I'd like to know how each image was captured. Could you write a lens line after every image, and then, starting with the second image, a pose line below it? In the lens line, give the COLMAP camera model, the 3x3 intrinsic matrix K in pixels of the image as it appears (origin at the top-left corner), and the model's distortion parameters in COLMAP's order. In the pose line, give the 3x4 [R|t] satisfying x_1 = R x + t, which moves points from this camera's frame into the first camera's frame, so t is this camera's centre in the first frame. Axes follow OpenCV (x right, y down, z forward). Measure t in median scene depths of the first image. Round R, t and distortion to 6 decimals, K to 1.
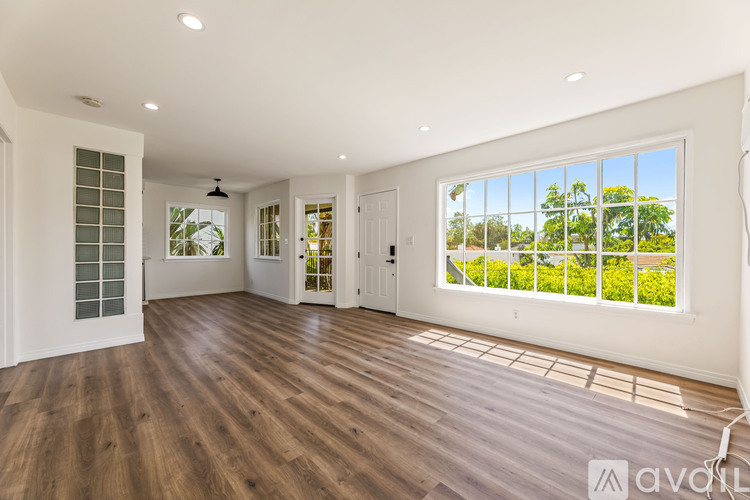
lens RADIAL K [[301.2, 0, 376.8], [0, 301.2, 249.5], [0, 0, 1]] dist [-0.006291, 0.000265]
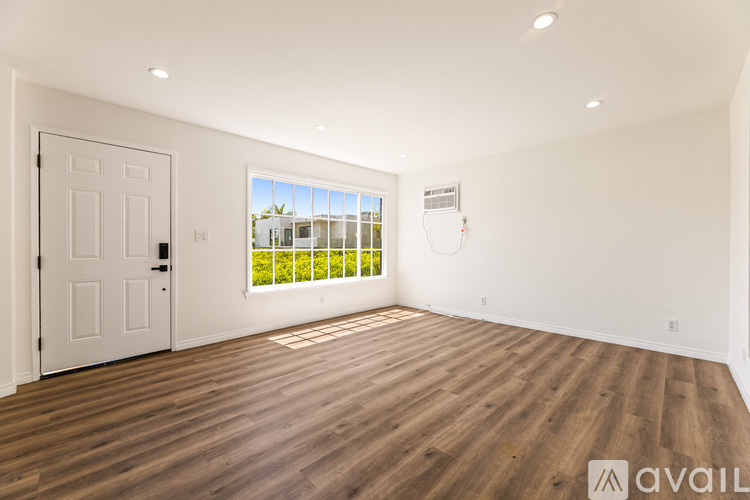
lens RADIAL K [[301.2, 0, 380.8], [0, 301.2, 248.6], [0, 0, 1]] dist [-0.006291, 0.000265]
pose [[-0.021965, -0.008565, 0.999722, -1.025398], [0.005098, 0.999949, 0.008679, -0.008004], [-0.999746, 0.005288, -0.021920, 0.995548]]
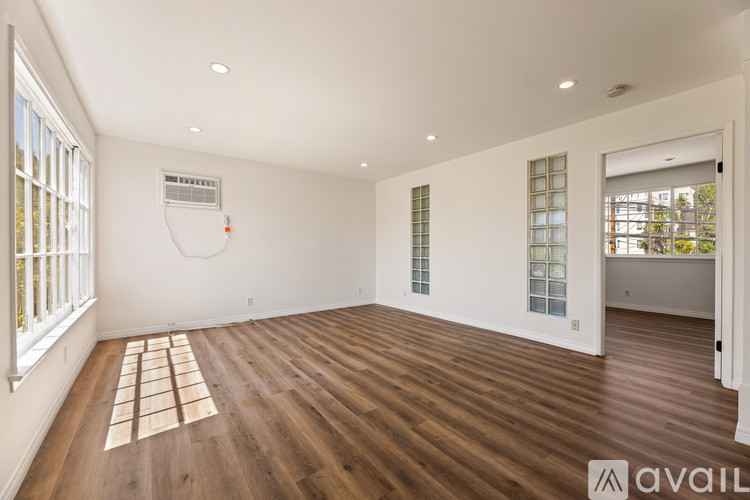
lens RADIAL K [[301.2, 0, 378.6], [0, 301.2, 248.6], [0, 0, 1]] dist [-0.006291, 0.000265]
pose [[-0.992314, -0.003022, 0.123708, -0.328056], [-0.002457, 0.999986, 0.004719, -0.008635], [-0.123720, 0.004379, -0.992307, 1.954906]]
